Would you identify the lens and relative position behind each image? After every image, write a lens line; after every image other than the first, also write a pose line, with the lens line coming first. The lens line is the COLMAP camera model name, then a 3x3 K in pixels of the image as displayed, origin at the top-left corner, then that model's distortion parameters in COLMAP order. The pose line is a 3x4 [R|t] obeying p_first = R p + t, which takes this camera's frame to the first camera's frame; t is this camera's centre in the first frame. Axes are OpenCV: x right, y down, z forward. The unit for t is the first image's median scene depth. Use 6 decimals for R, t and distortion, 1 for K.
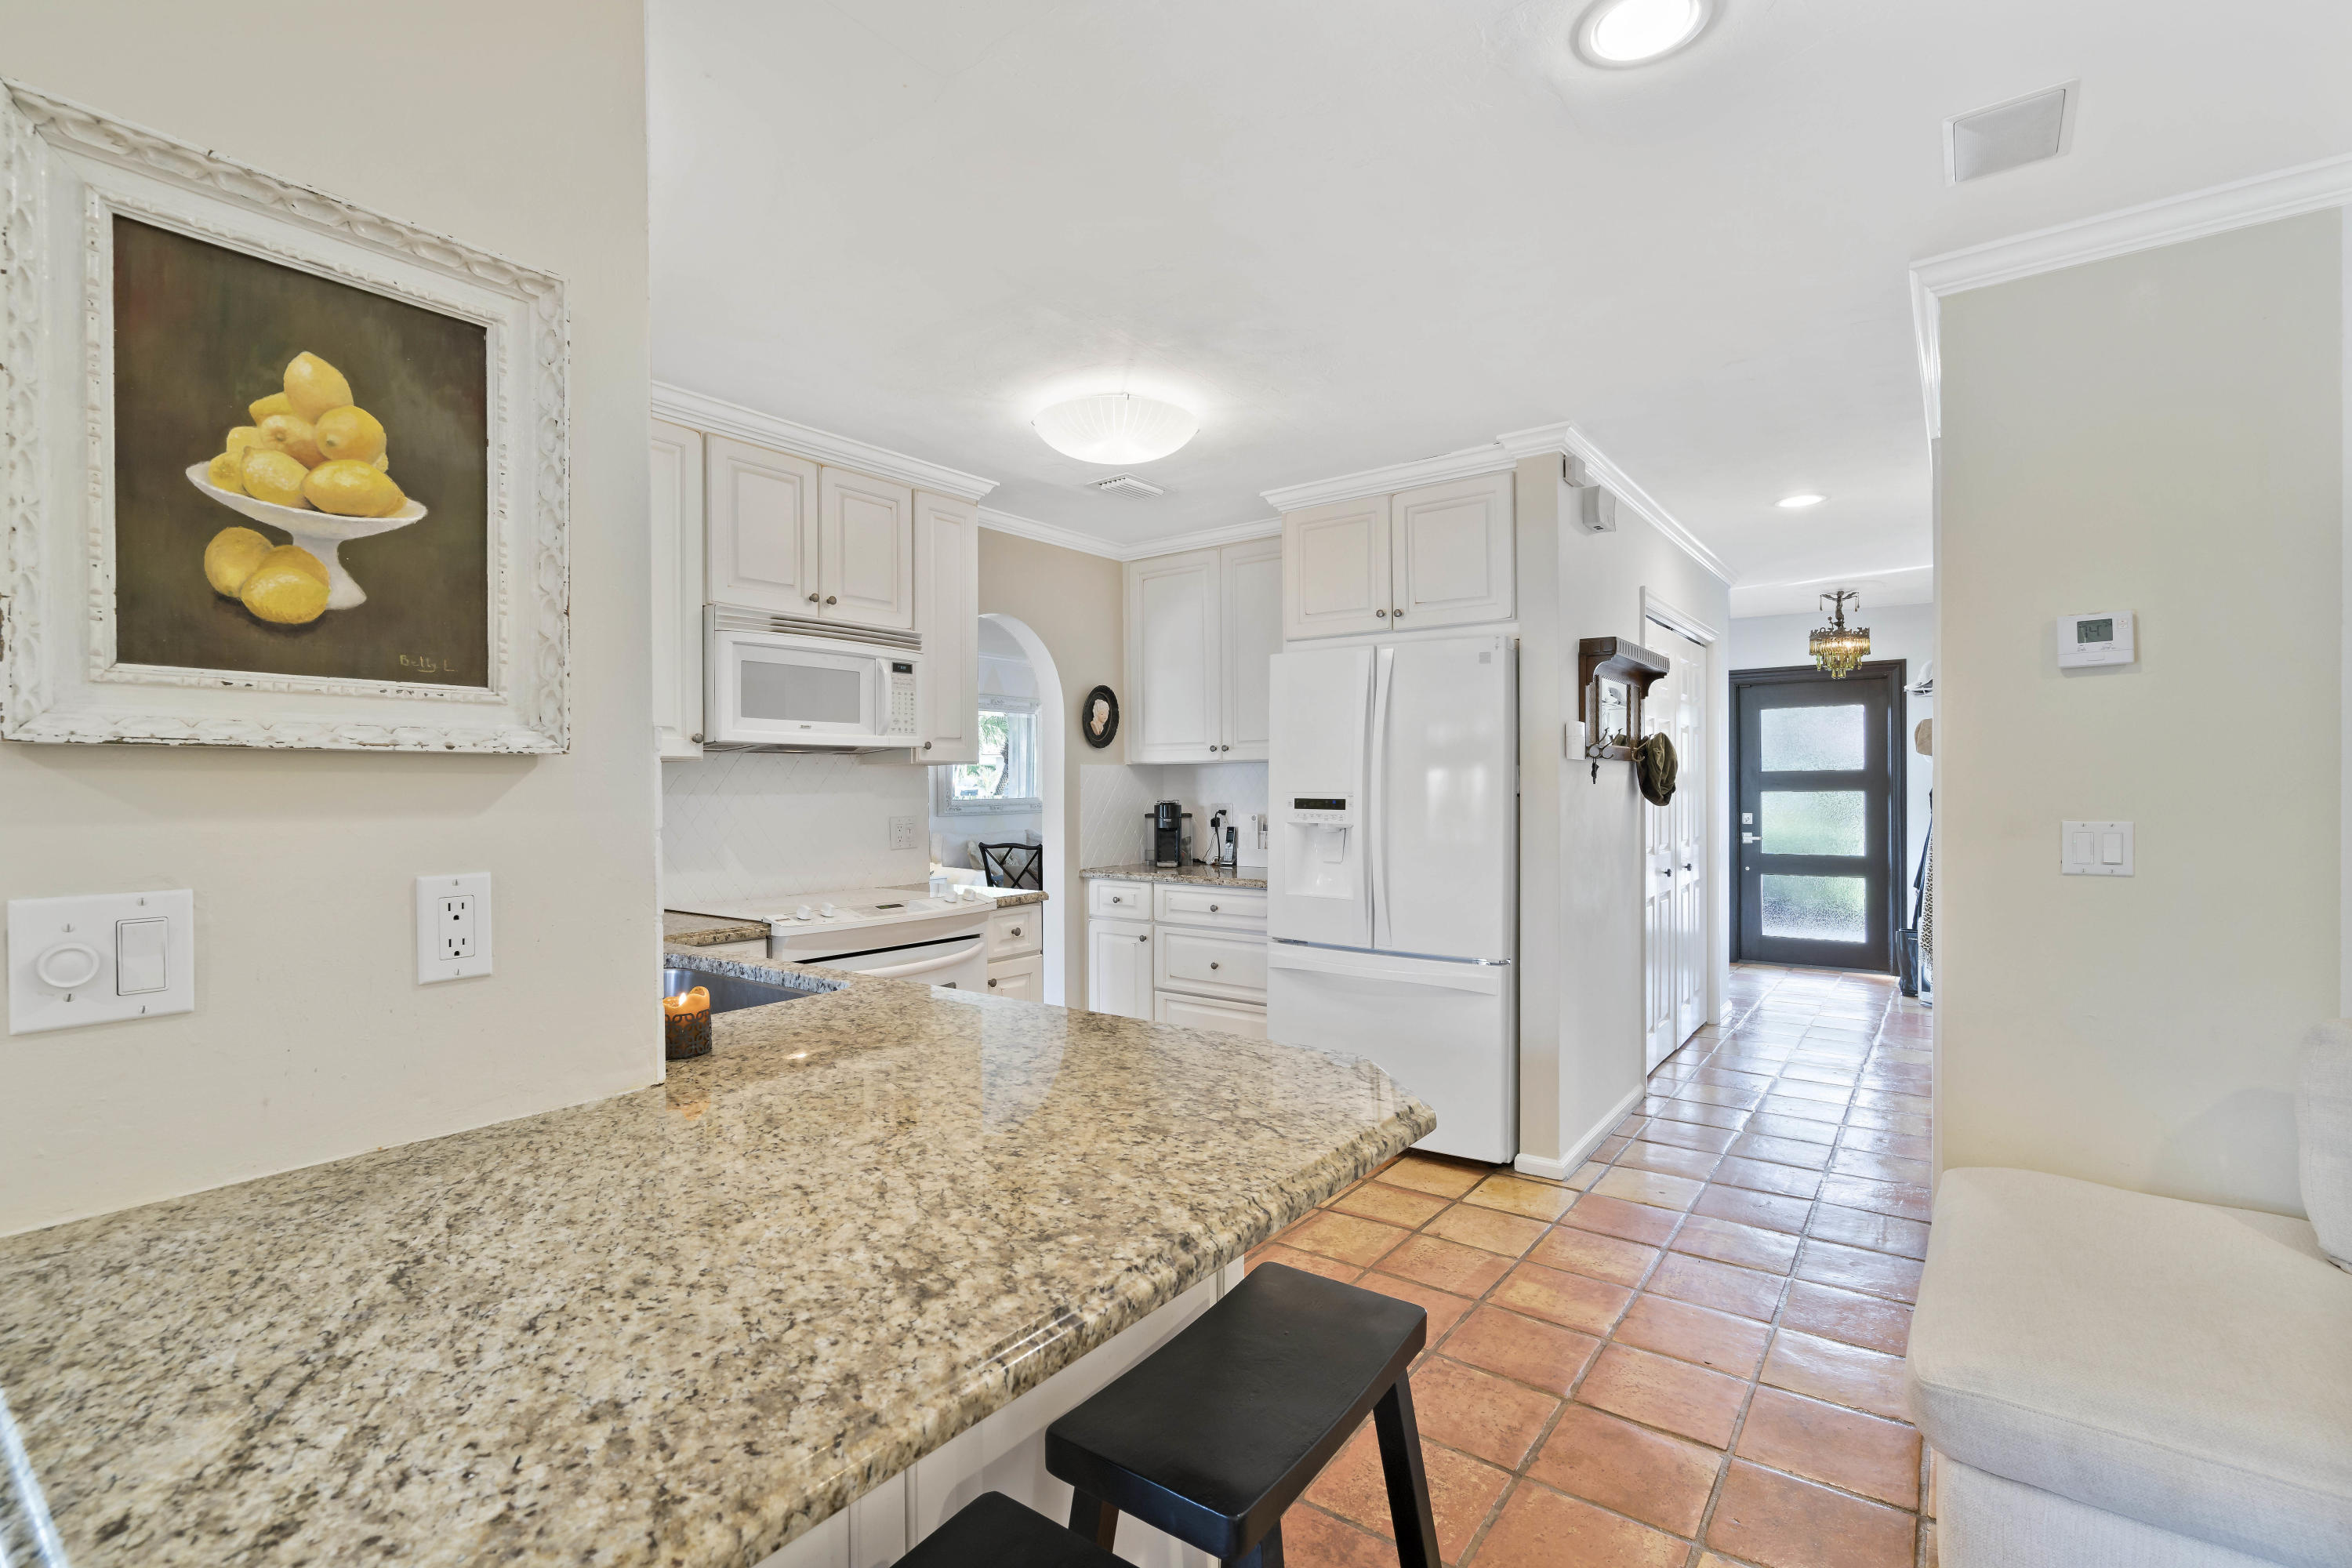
lens RADIAL K [[1067.2, 0, 1167.5], [0, 1067.2, 786.5], [0, 0, 1]] dist [-0.006547, 0.005213]
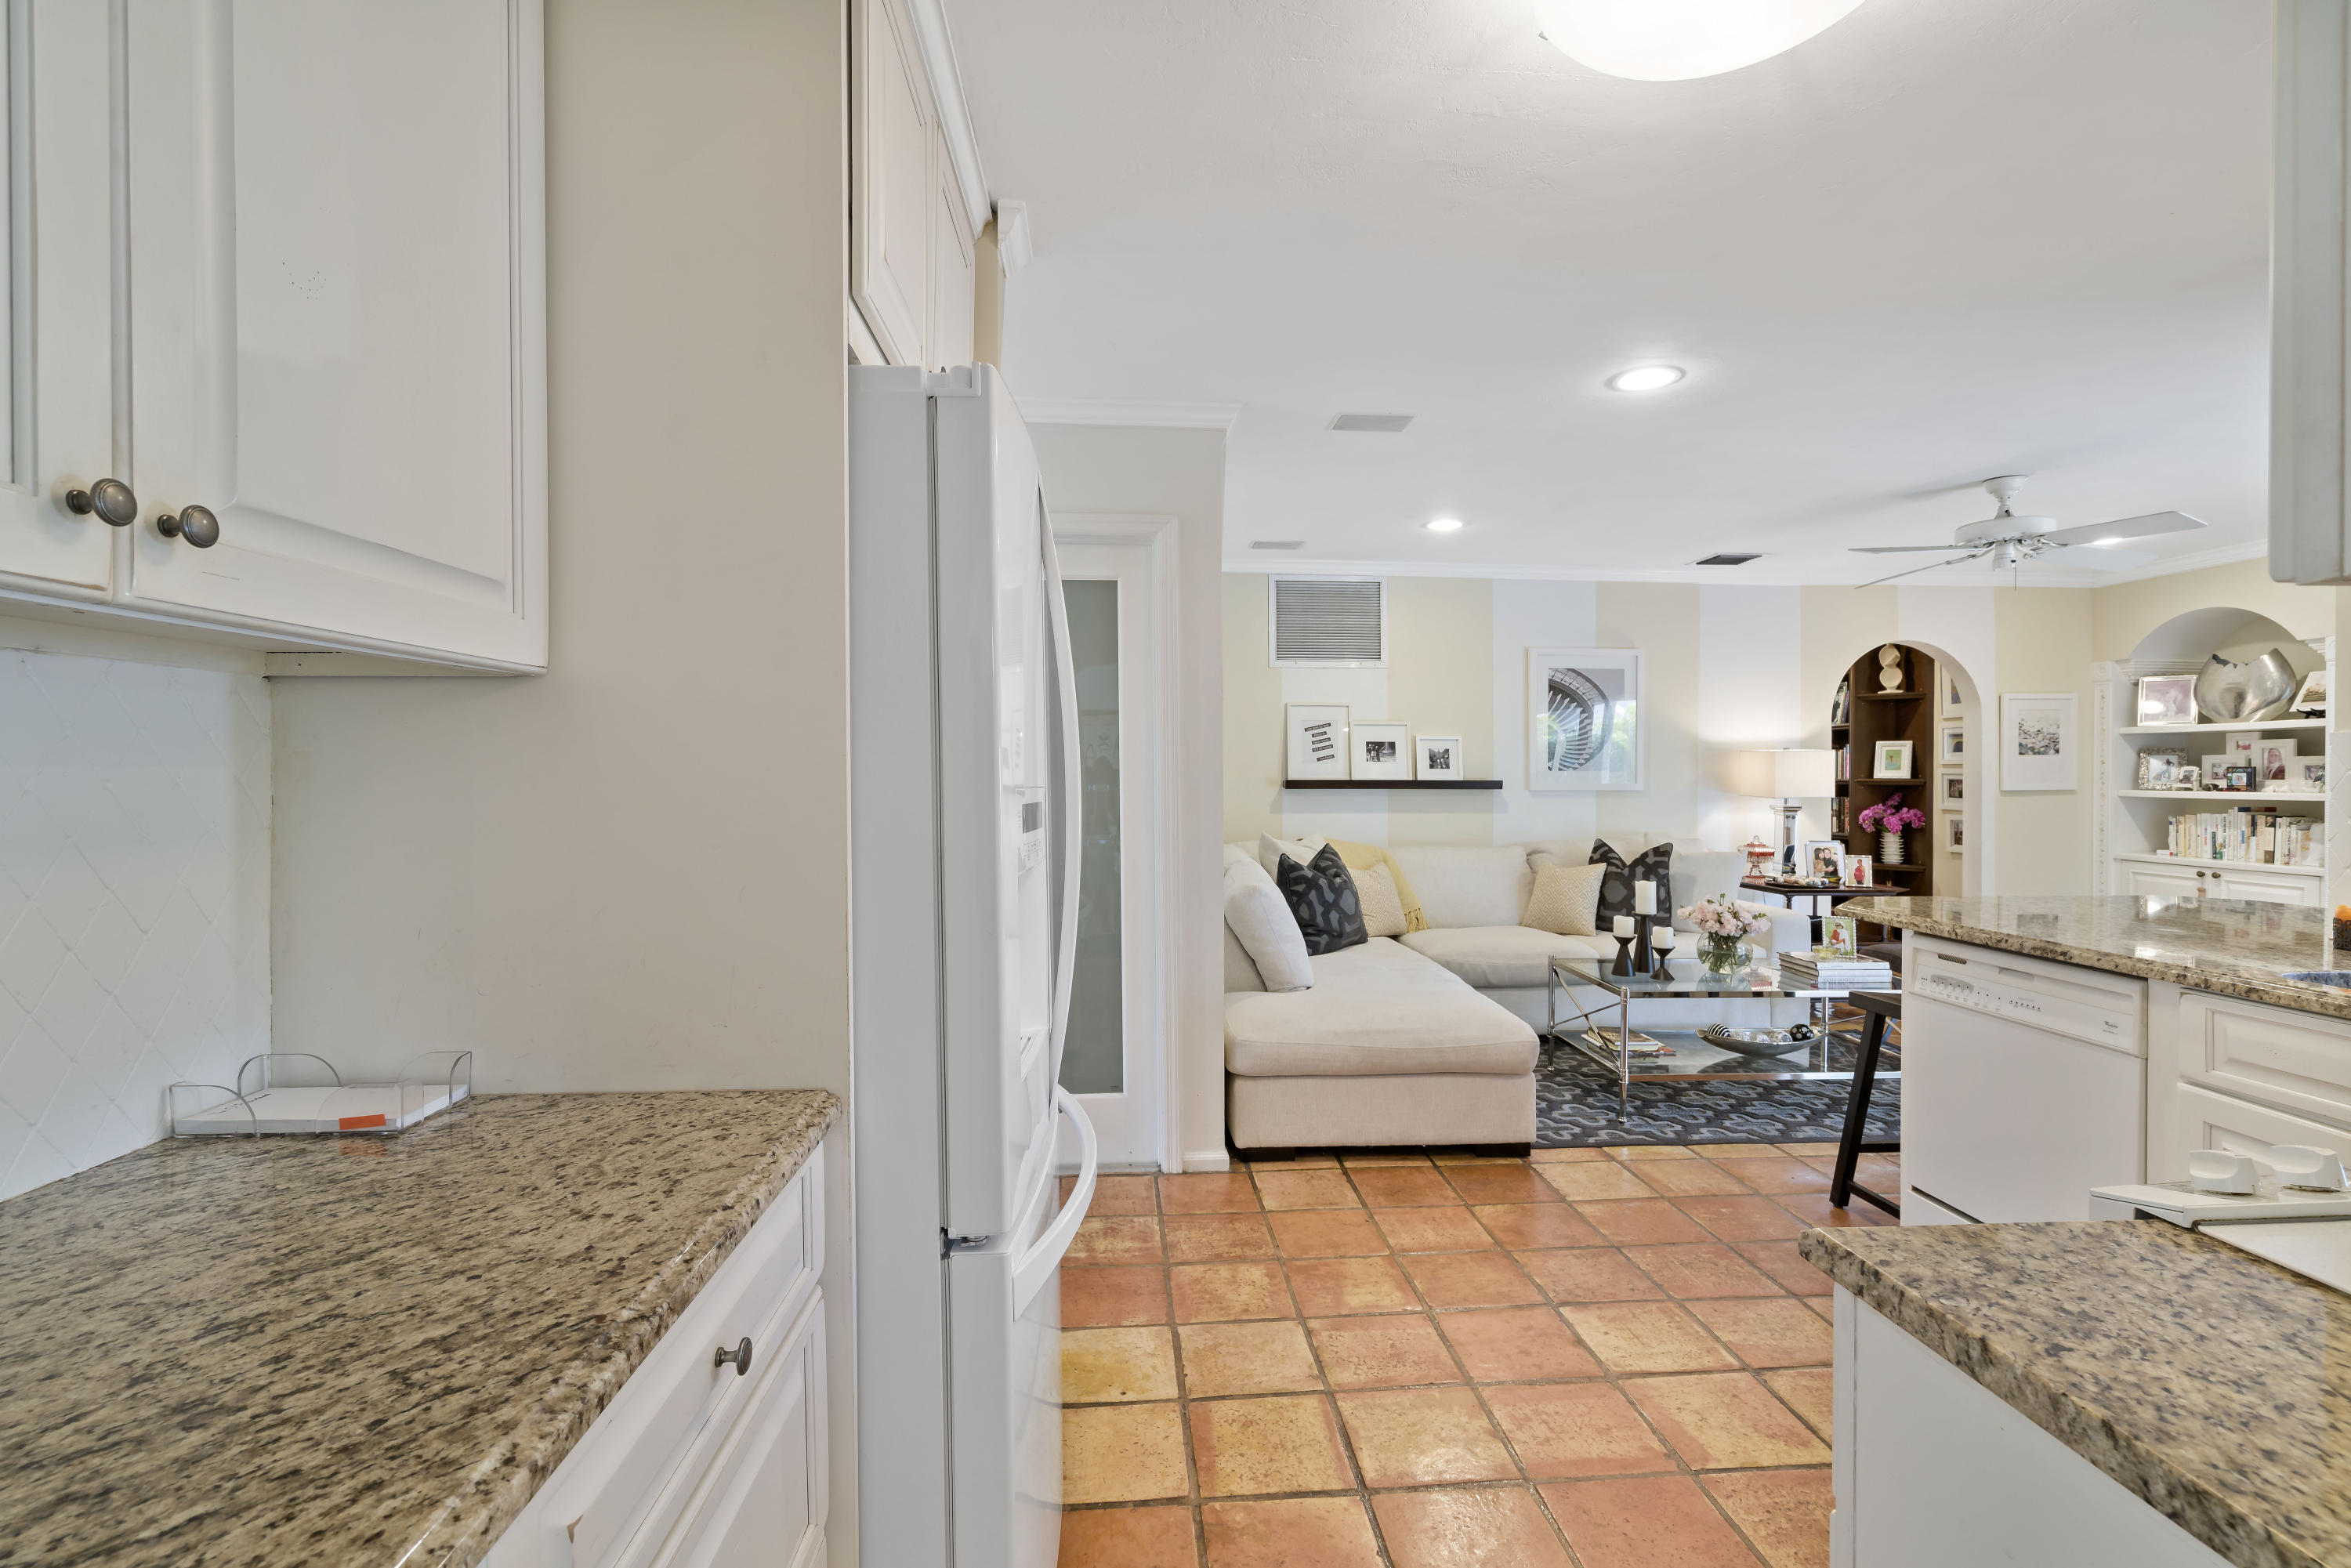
lens RADIAL K [[1066.7, 0, 1168.7], [0, 1066.7, 784.3], [0, 0, 1]] dist [-0.006547, 0.005213]
pose [[-0.646142, -0.002325, 0.763214, -0.206059], [0.004509, 0.999966, 0.006863, 0.001994], [-0.763204, 0.007876, -0.646110, 1.306120]]
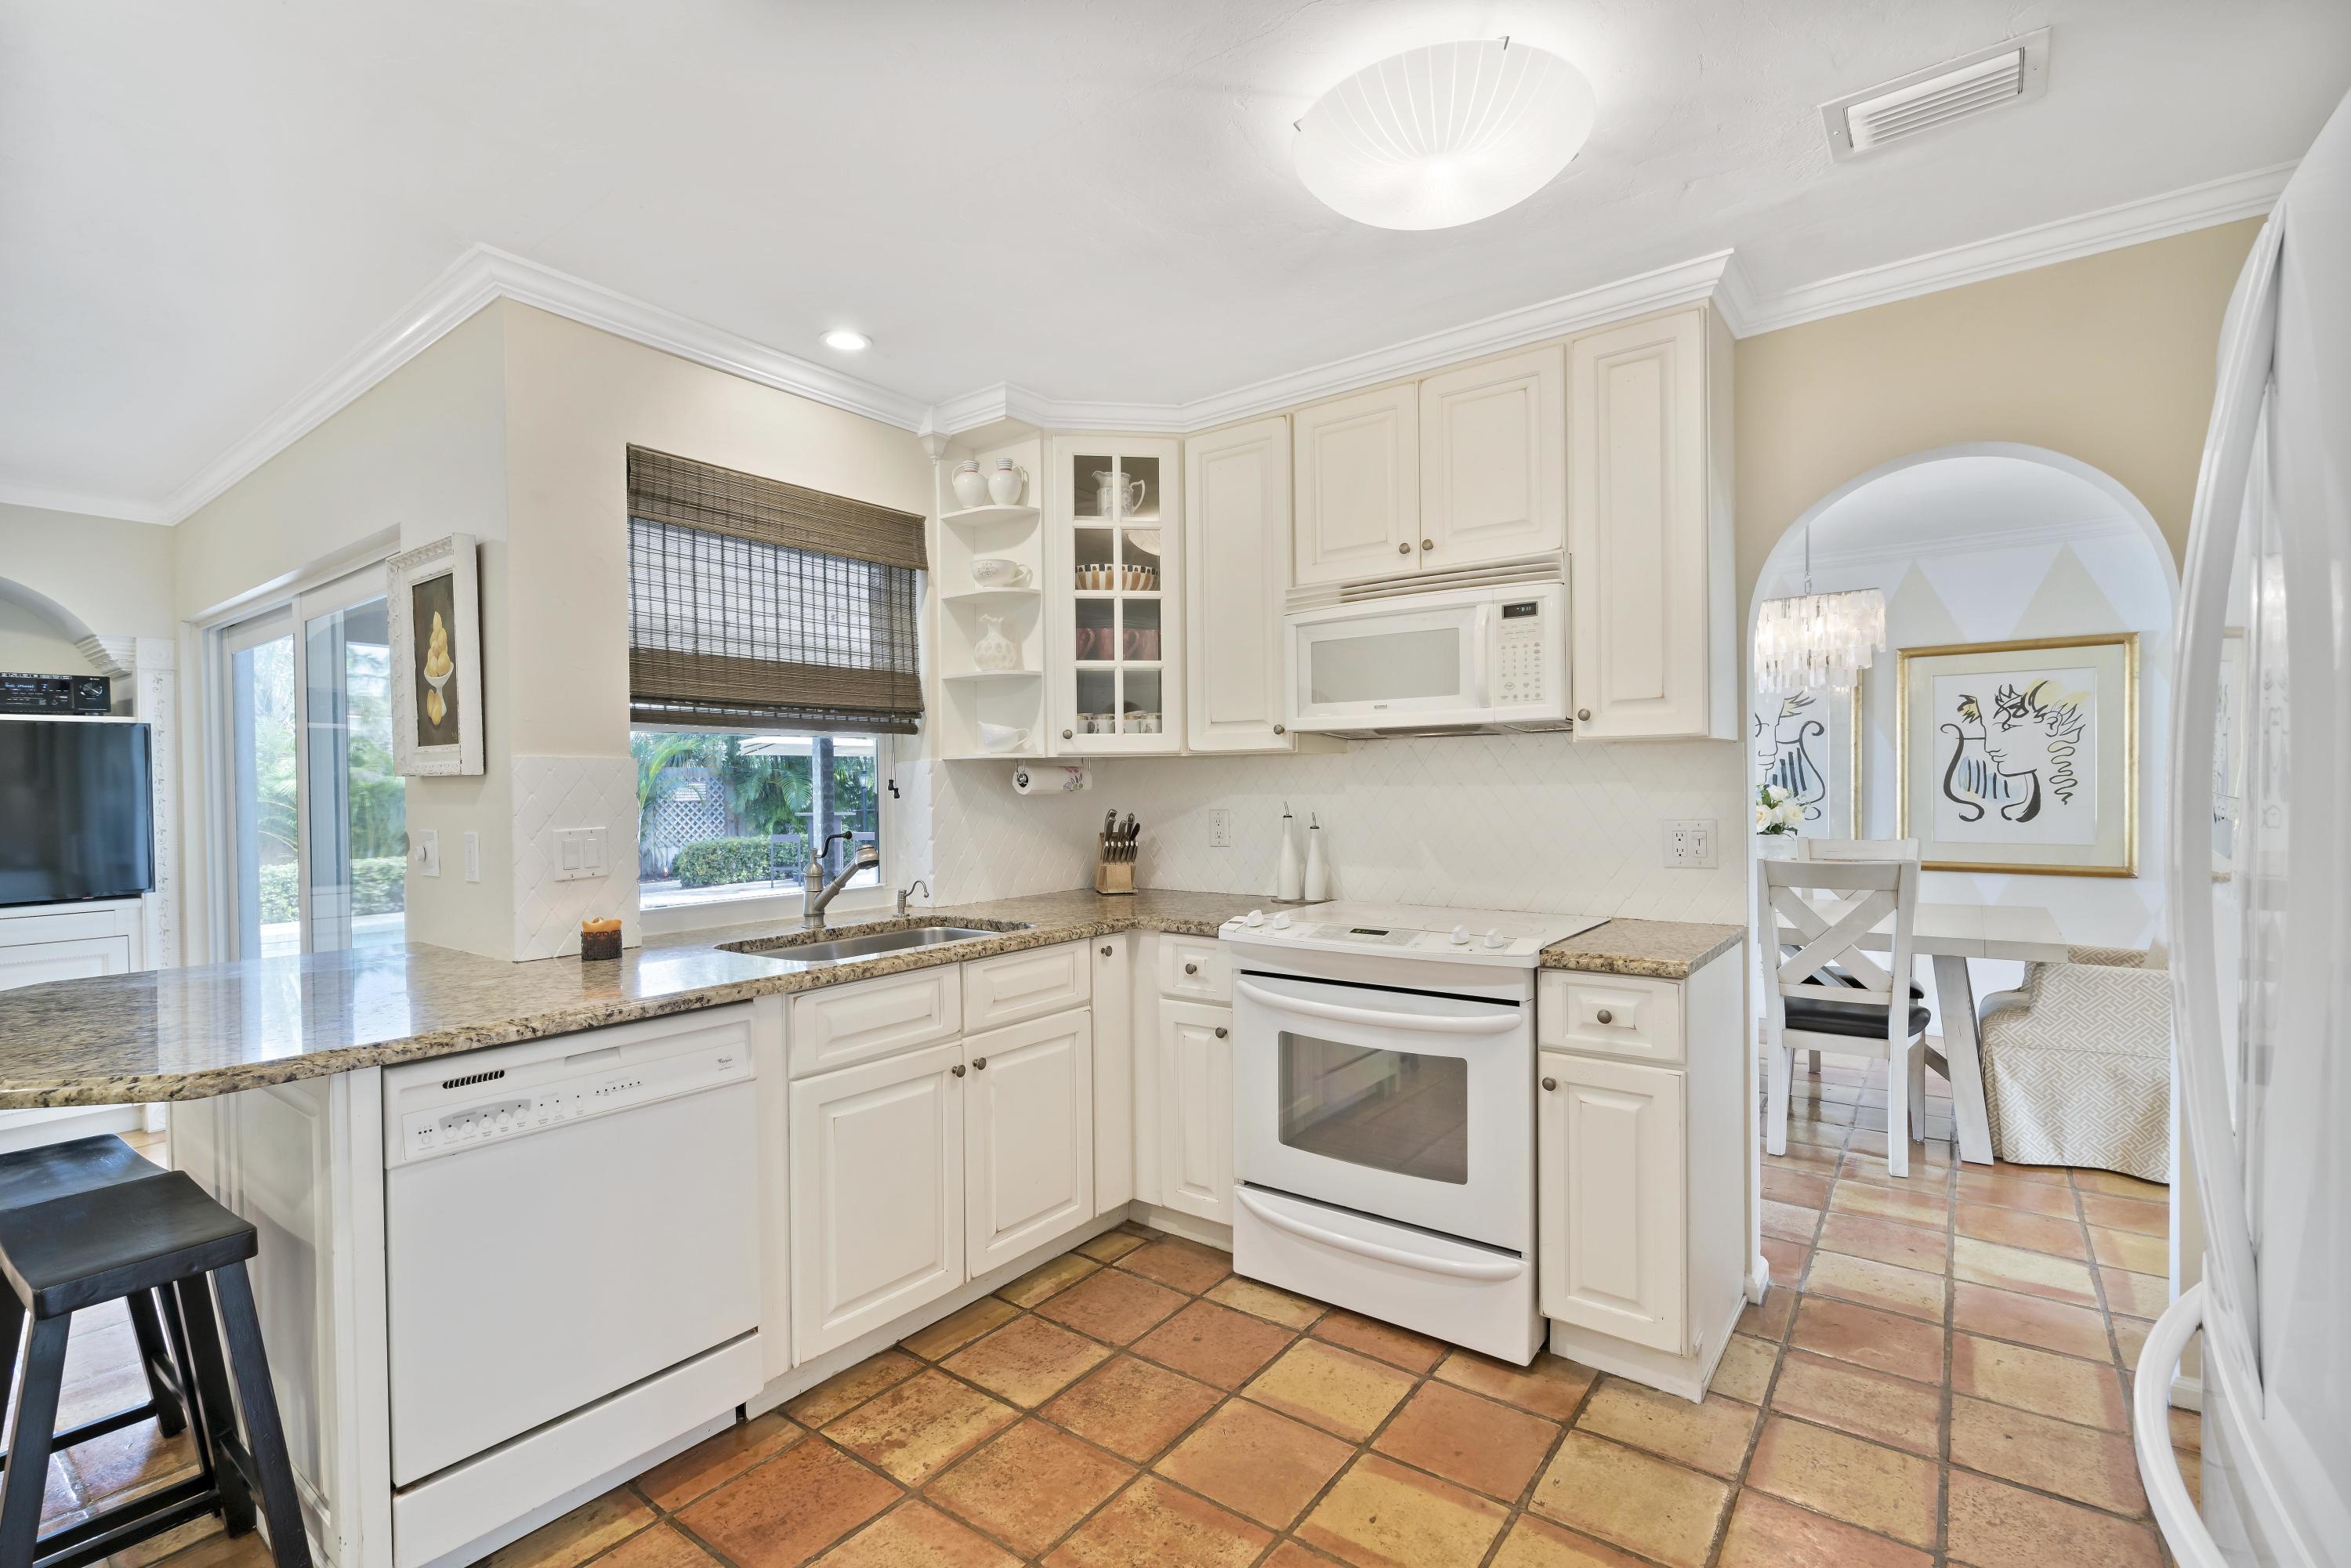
lens RADIAL K [[1066.7, 0, 1185.4], [0, 1066.7, 798.4], [0, 0, 1]] dist [-0.006547, 0.005213]
pose [[0.010839, 0.021245, -0.999716, 0.464176], [0.011110, 0.999710, 0.021365, -0.003104], [0.999880, -0.011339, 0.010600, 0.767965]]
